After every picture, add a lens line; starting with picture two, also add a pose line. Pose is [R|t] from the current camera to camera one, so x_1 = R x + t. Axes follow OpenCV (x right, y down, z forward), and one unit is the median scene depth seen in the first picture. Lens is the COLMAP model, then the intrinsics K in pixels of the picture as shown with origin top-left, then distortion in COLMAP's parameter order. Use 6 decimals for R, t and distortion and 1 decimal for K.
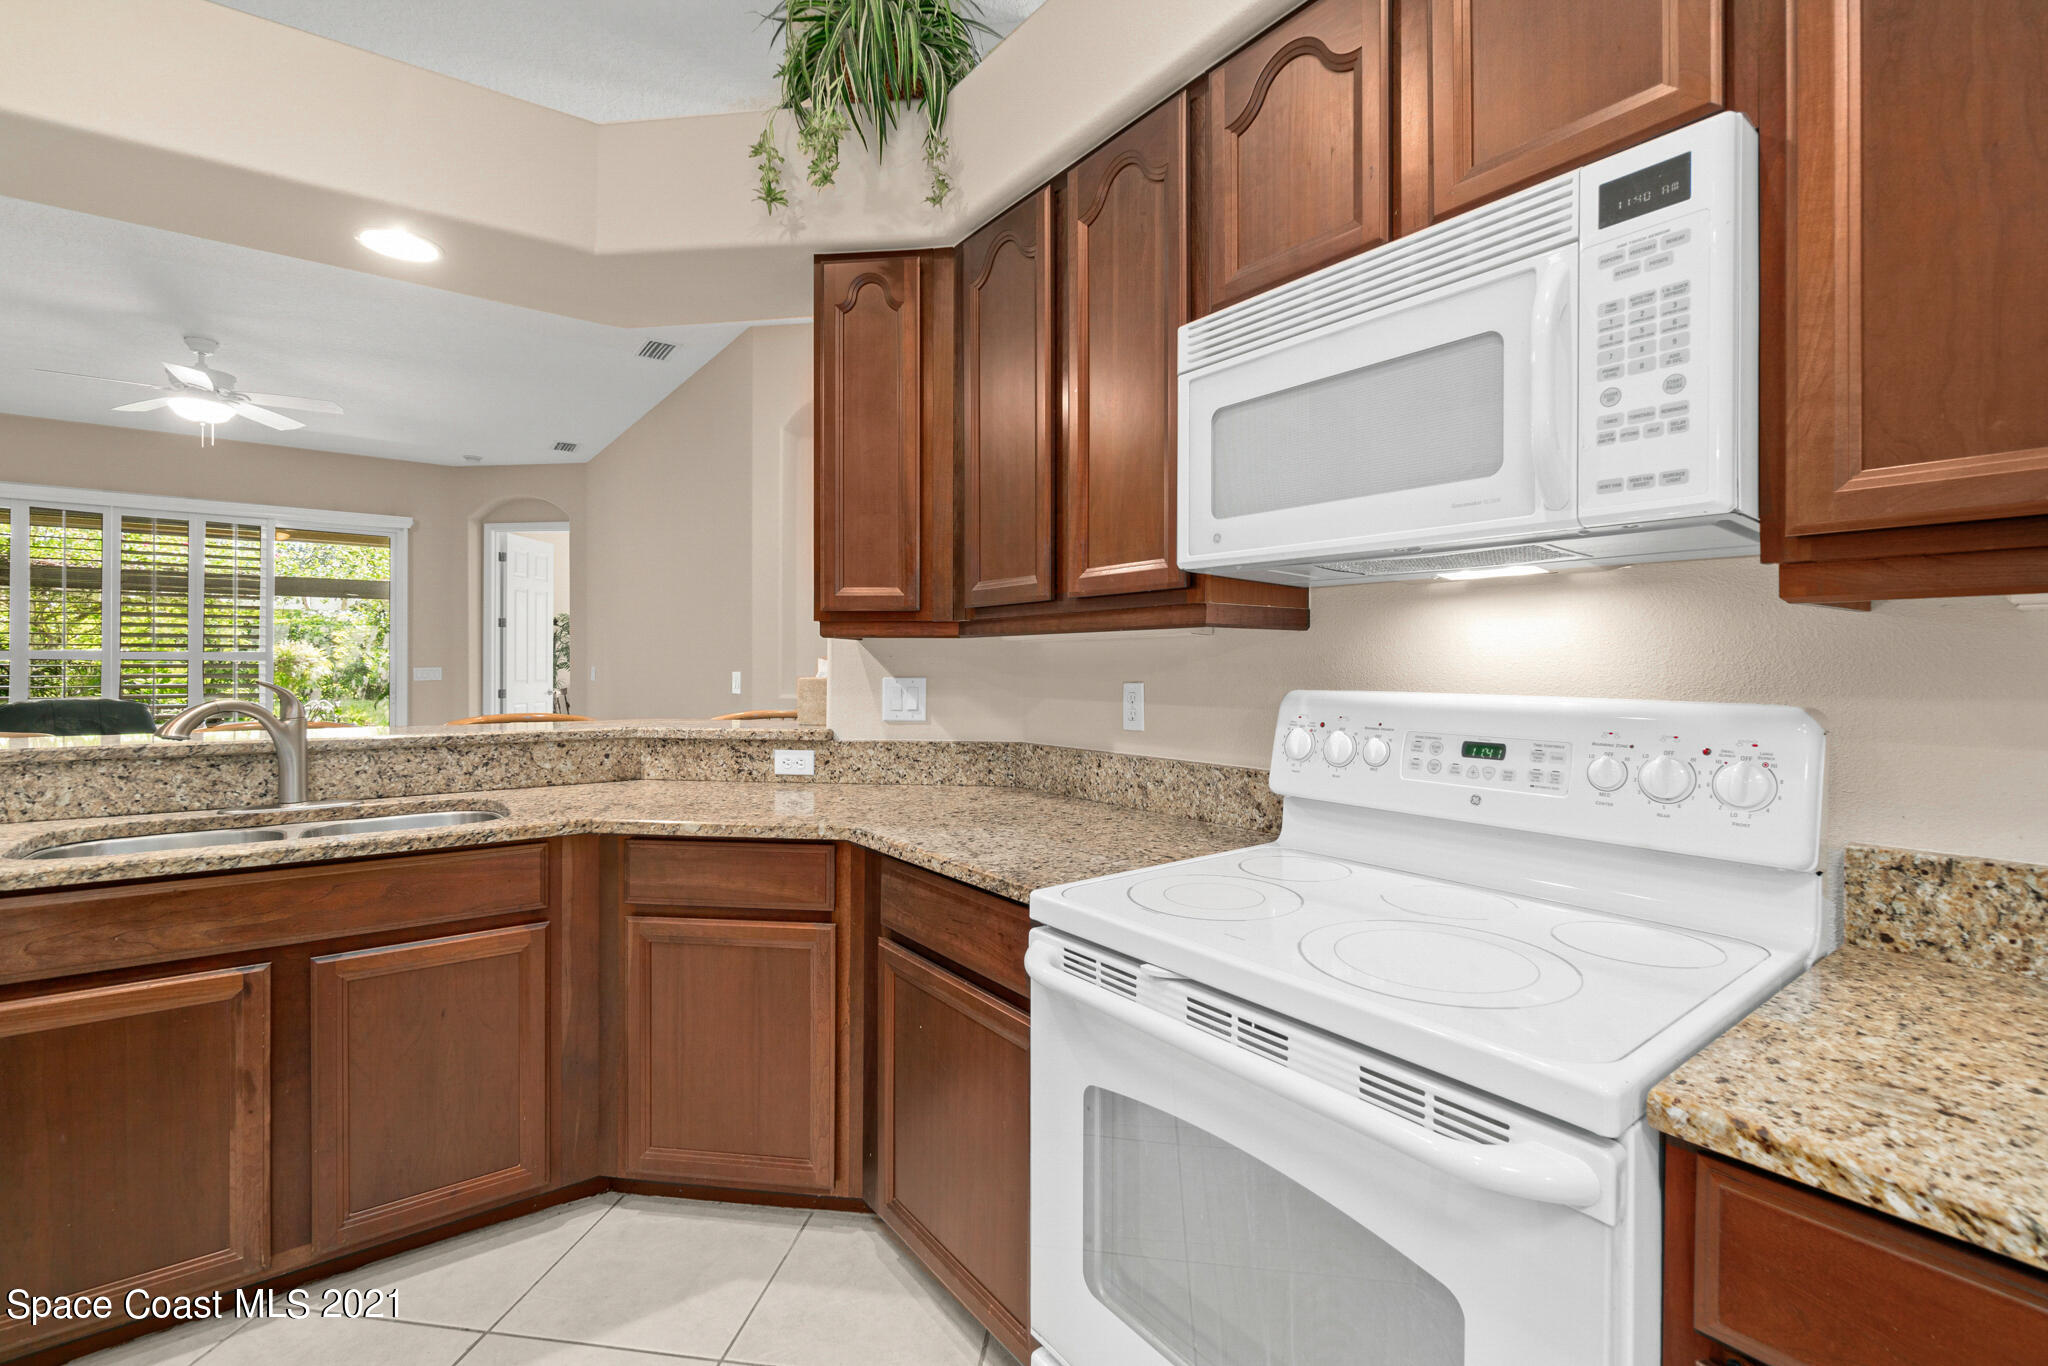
lens RADIAL K [[893.7, 0, 1022.4], [0, 893.7, 666.8], [0, 0, 1]] dist [-0.003639, -0.001073]
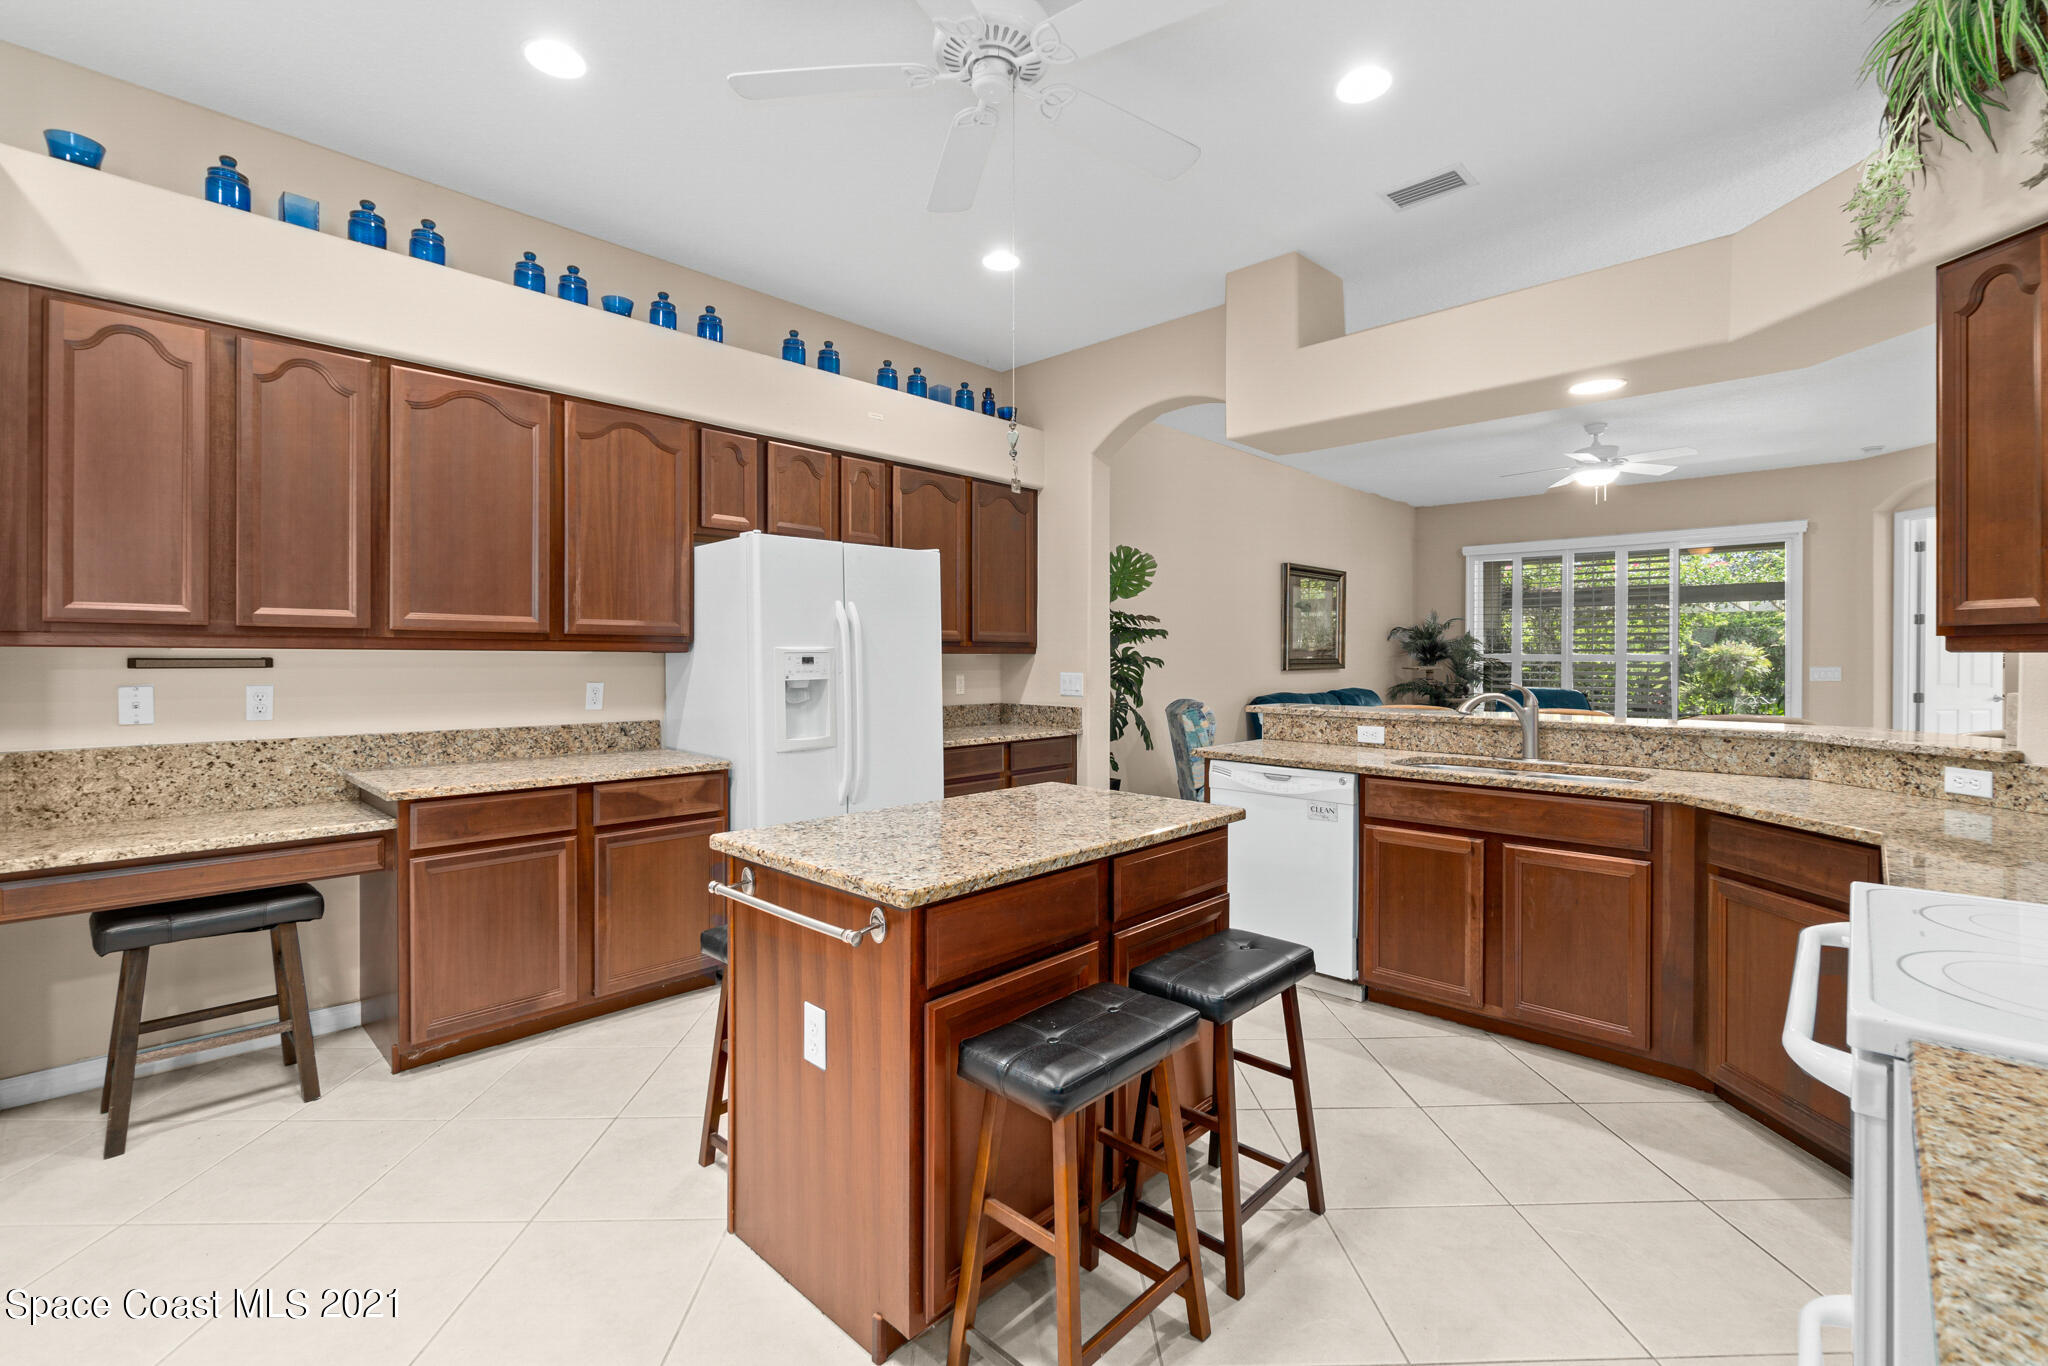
lens RADIAL K [[893.7, 0, 1022.4], [0, 893.7, 666.8], [0, 0, 1]] dist [-0.003639, -0.001073]
pose [[0.162978, 0.009031, -0.986588, 0.561569], [-0.002553, 0.999959, 0.008731, -0.022859], [0.986626, 0.001096, 0.162994, -0.157219]]
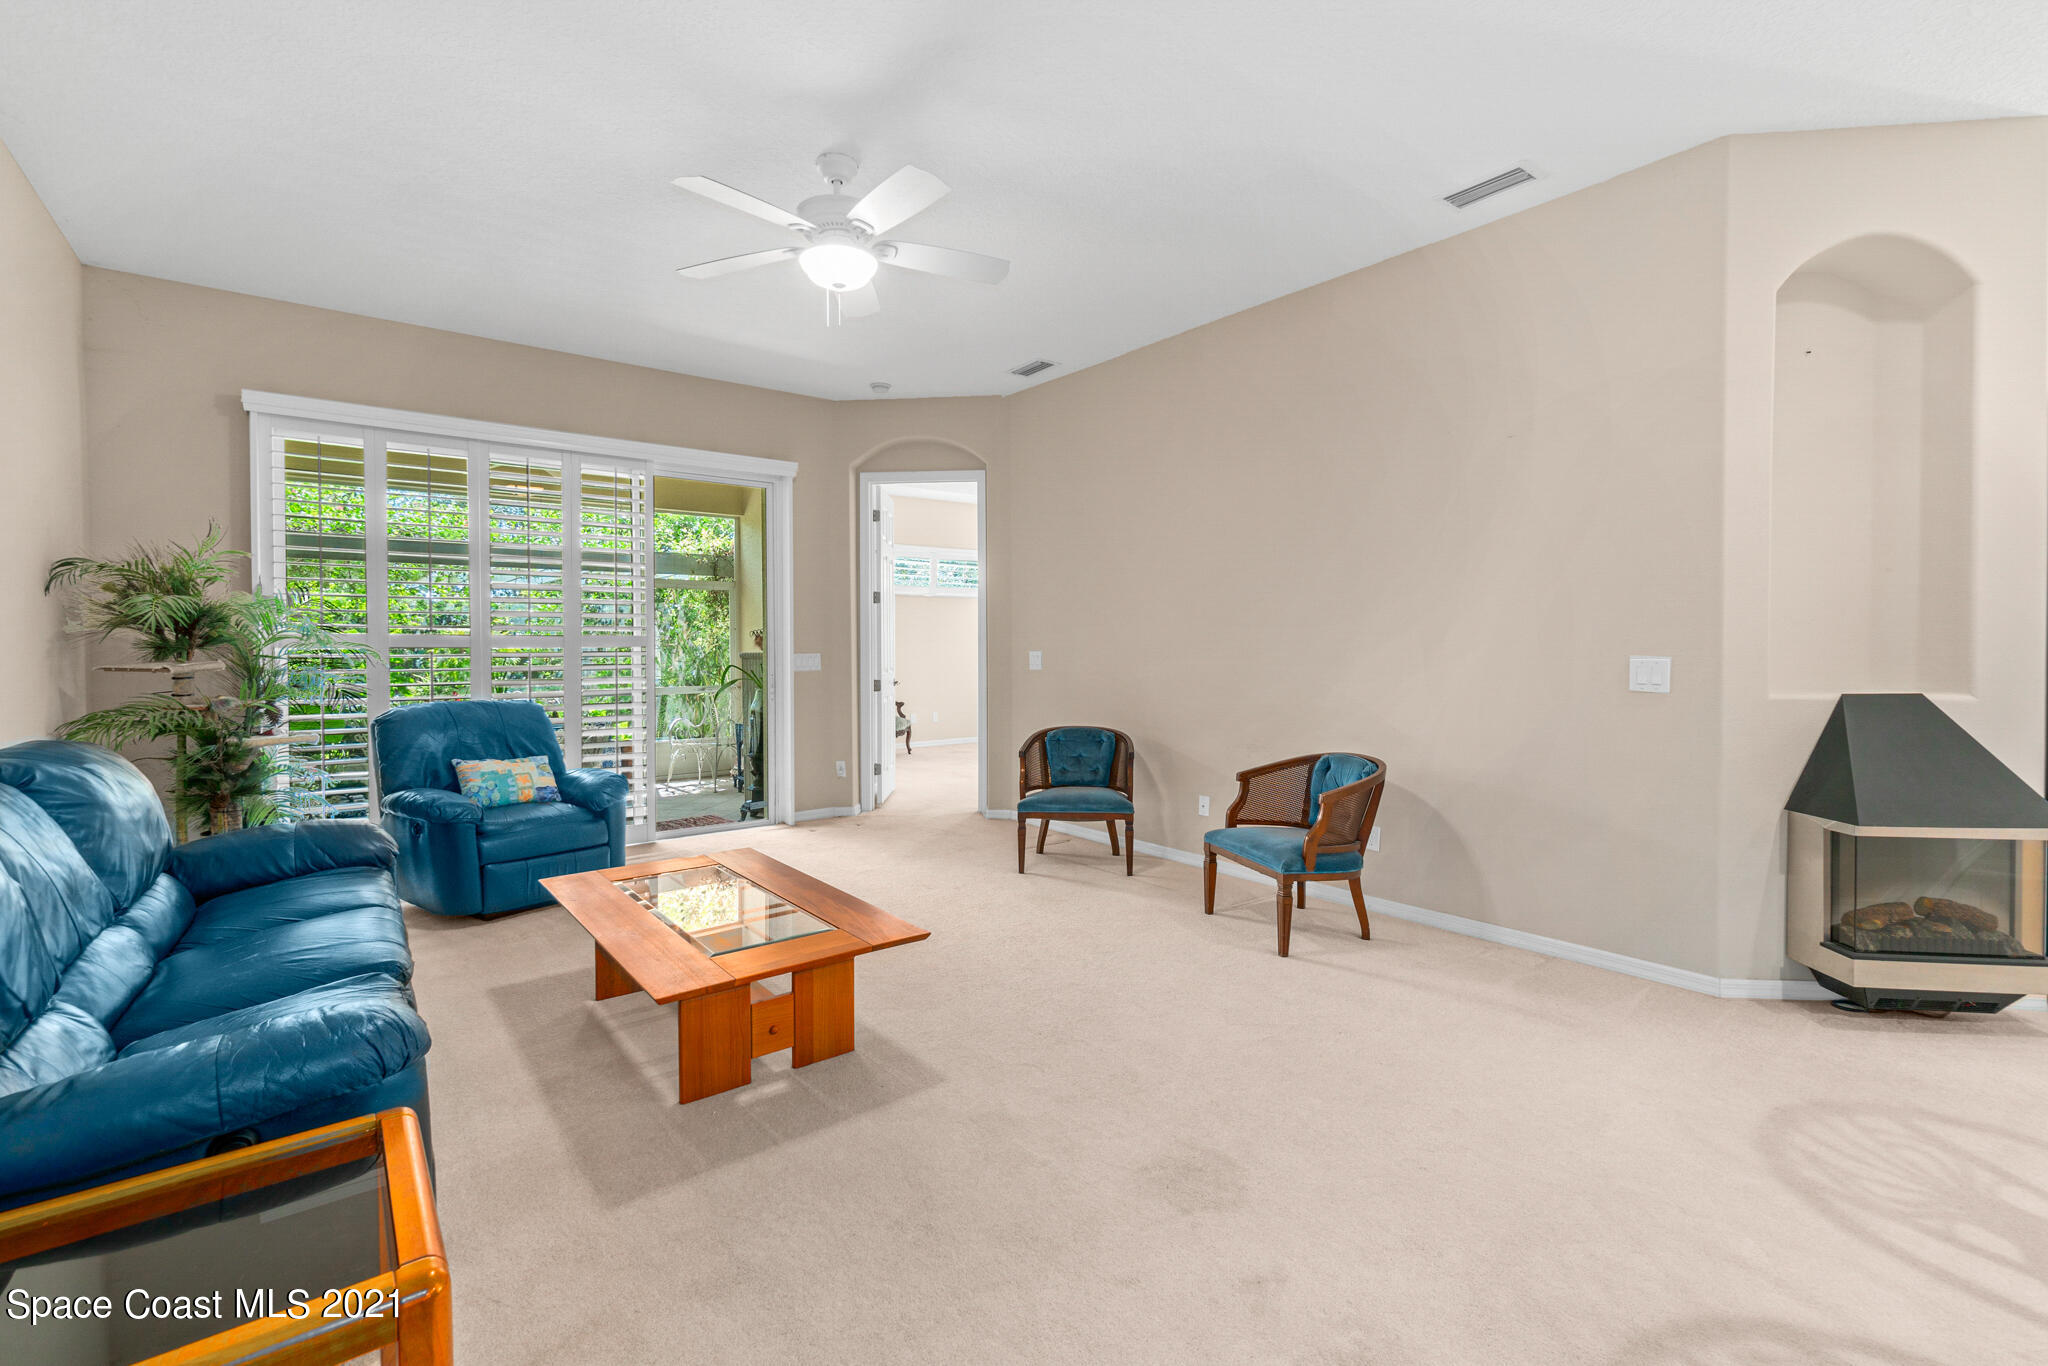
lens RADIAL K [[890.1, 0, 1025.6], [0, 890.1, 652.0], [0, 0, 1]] dist [-0.000823, -0.007132]
pose [[0.999537, -0.007317, 0.029547, -1.646992], [0.007044, 0.999931, 0.009351, -0.019294], [-0.029614, -0.009138, 0.999520, 0.672661]]
